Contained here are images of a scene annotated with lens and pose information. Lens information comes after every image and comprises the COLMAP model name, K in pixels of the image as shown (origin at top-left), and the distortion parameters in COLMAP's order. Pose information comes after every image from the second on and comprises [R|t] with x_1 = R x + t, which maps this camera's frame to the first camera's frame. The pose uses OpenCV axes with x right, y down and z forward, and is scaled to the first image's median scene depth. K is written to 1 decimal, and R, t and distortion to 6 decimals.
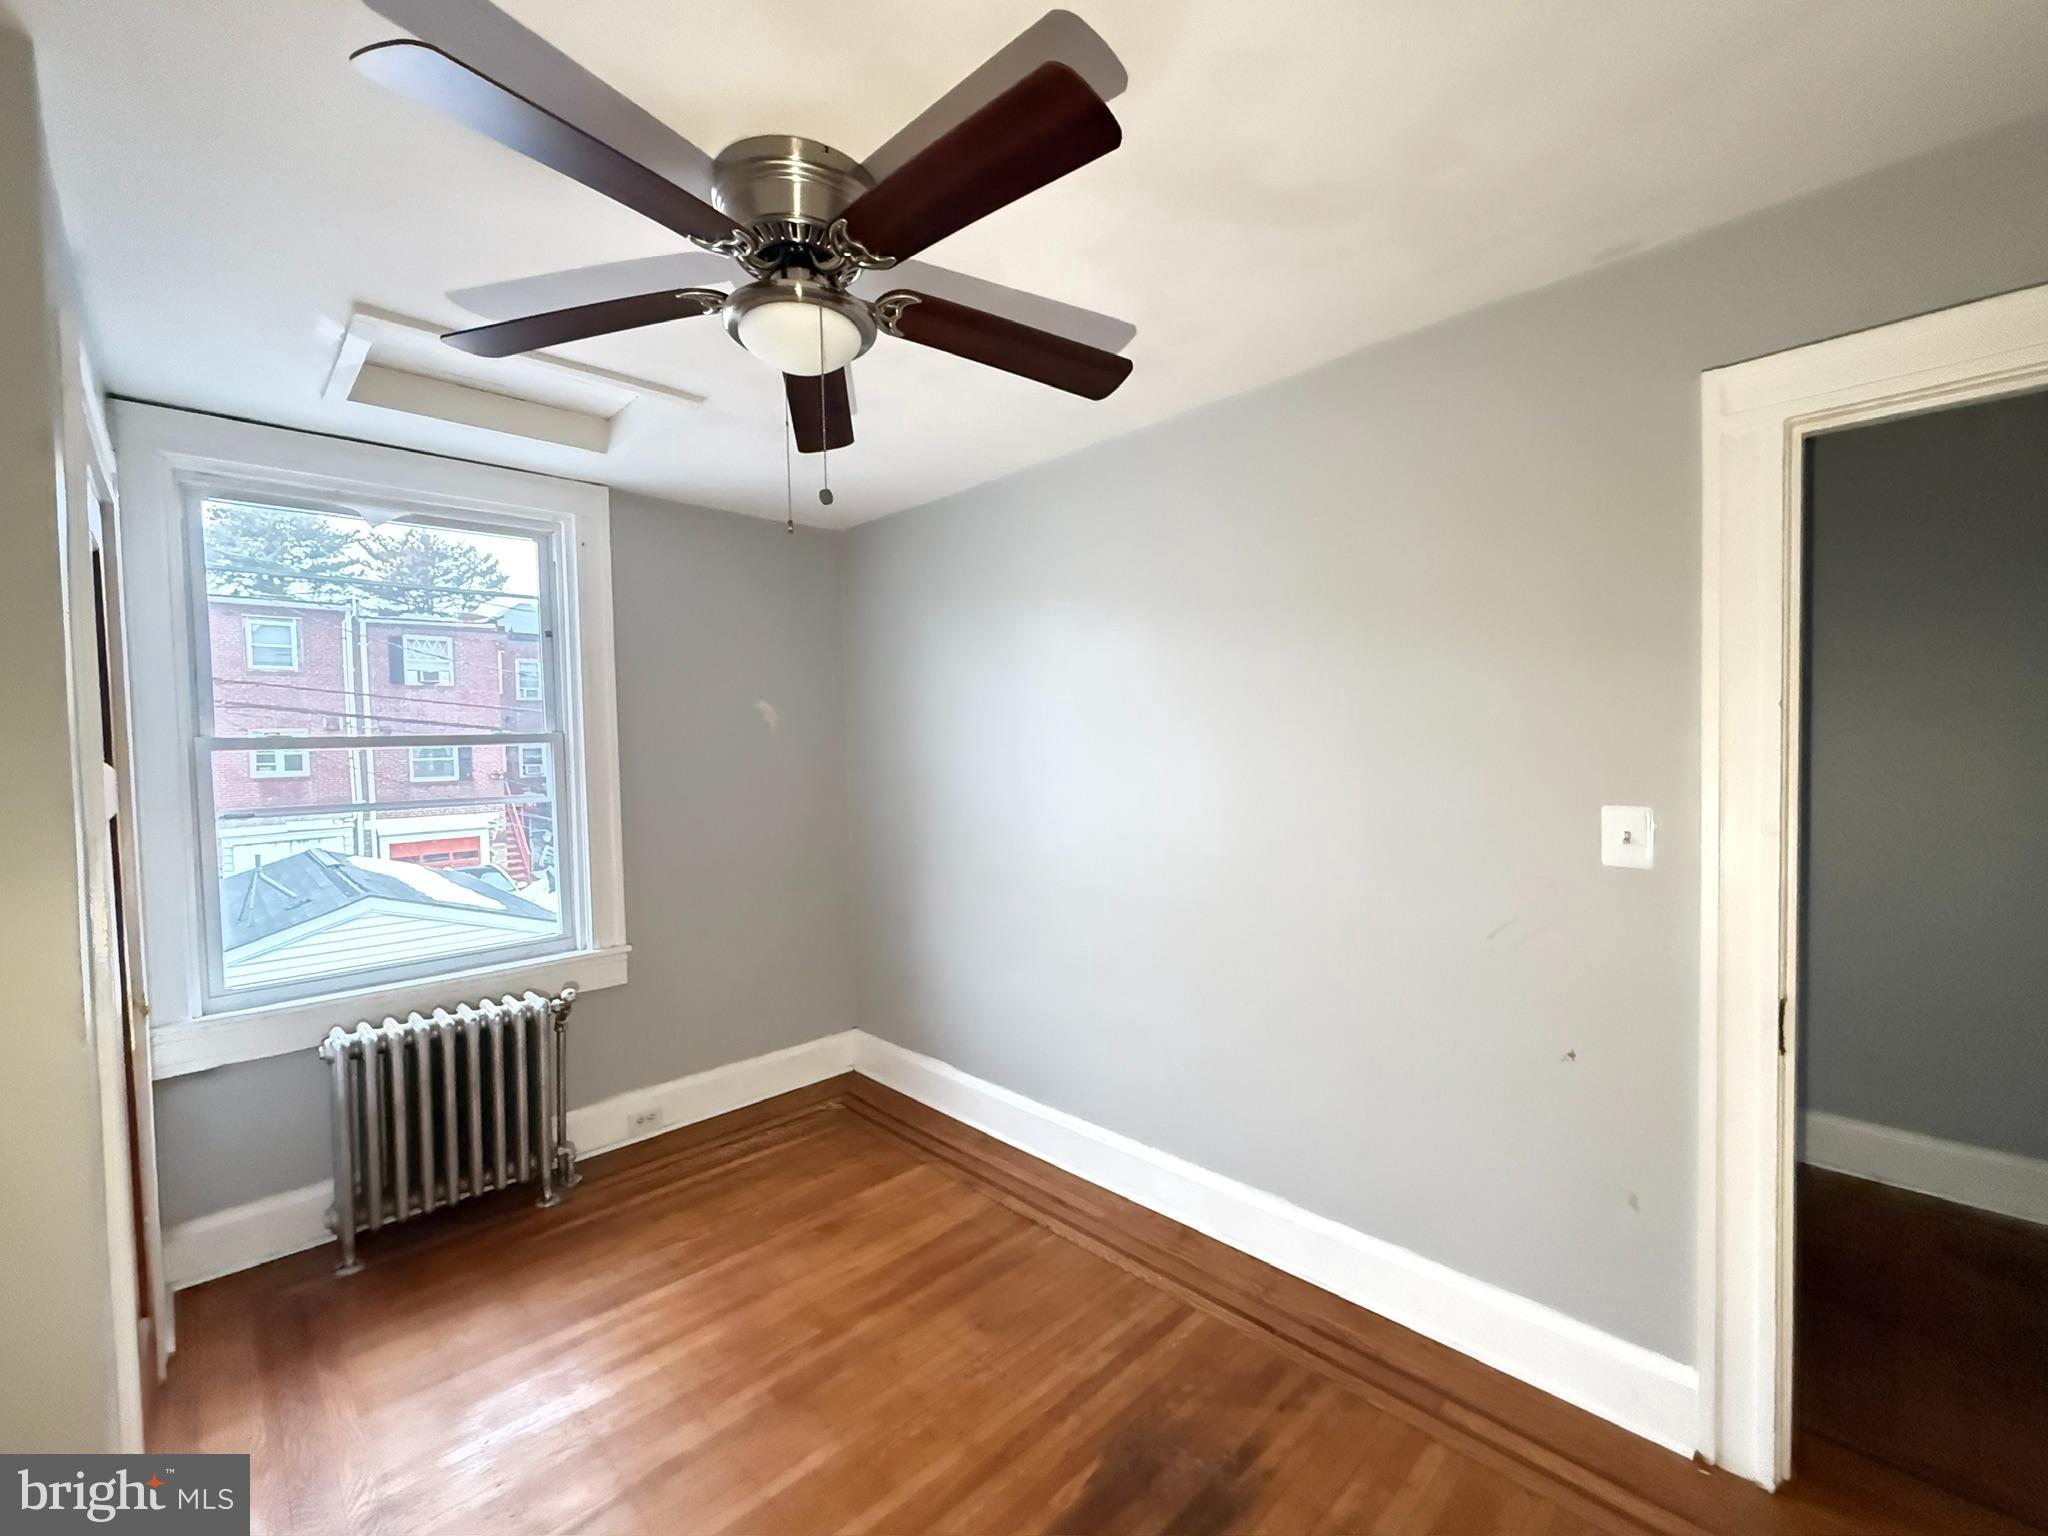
lens RADIAL K [[845.5, 0, 1027.3], [0, 845.5, 776.2], [0, 0, 1]] dist [0.002548, 0.000605]
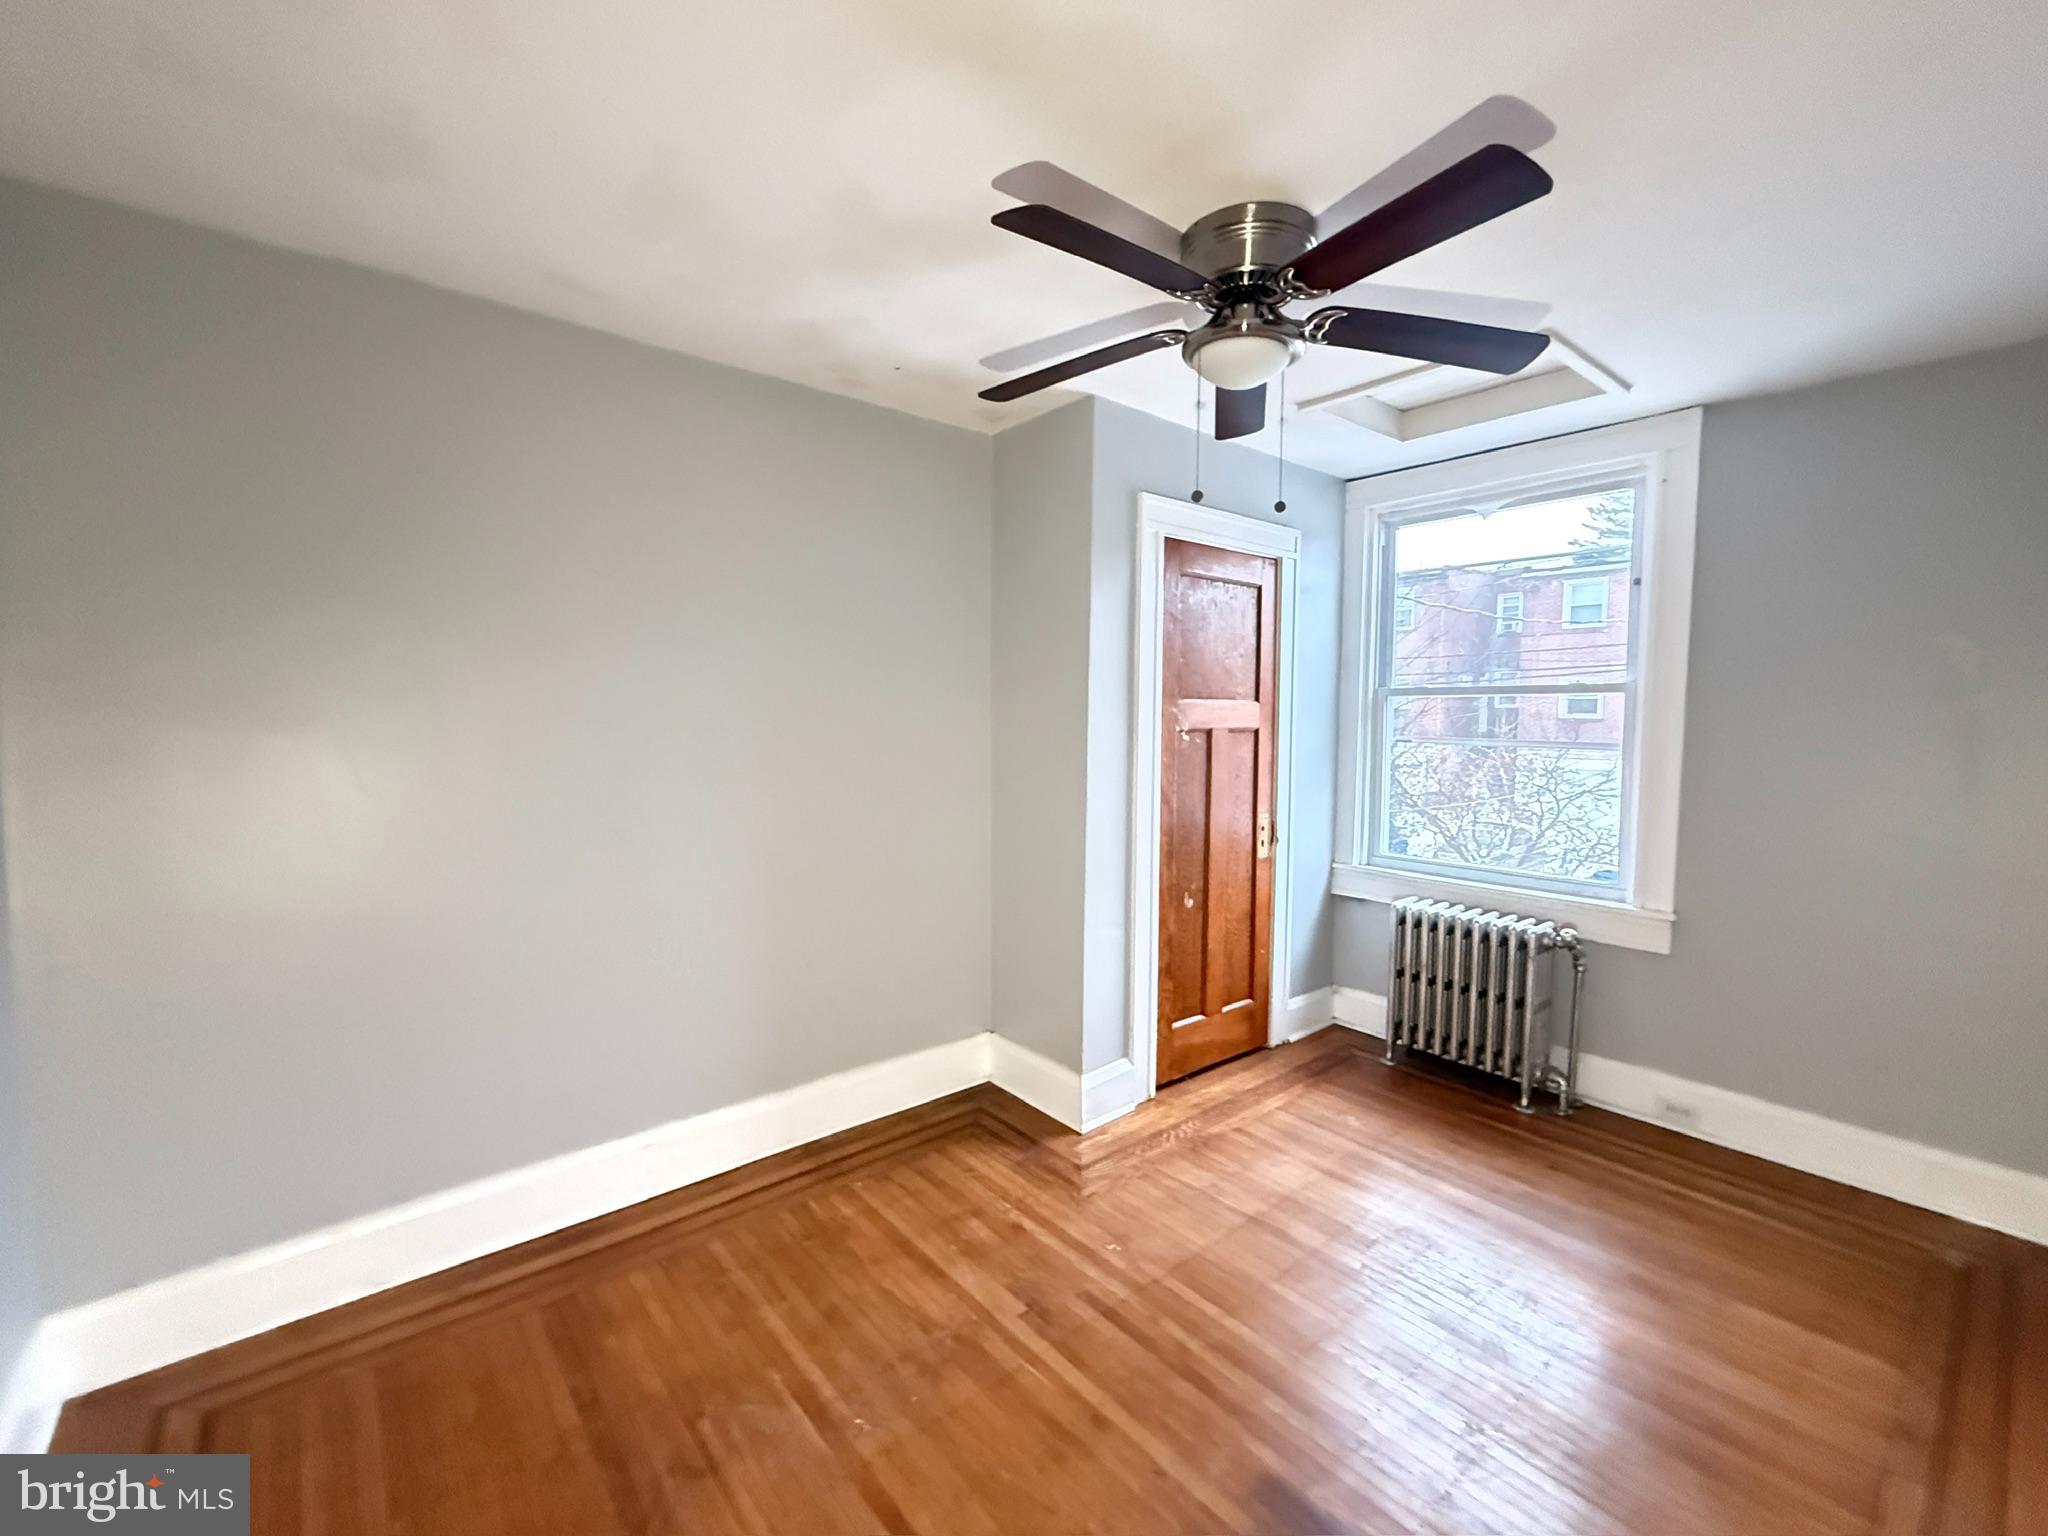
lens RADIAL K [[845.5, 0, 1027.3], [0, 845.5, 776.2], [0, 0, 1]] dist [0.002548, 0.000605]
pose [[-0.052003, 0.108295, -0.992758, 0.499681], [-0.043404, 0.992918, 0.110586, -0.022212], [0.997703, 0.048841, -0.046934, 0.366535]]
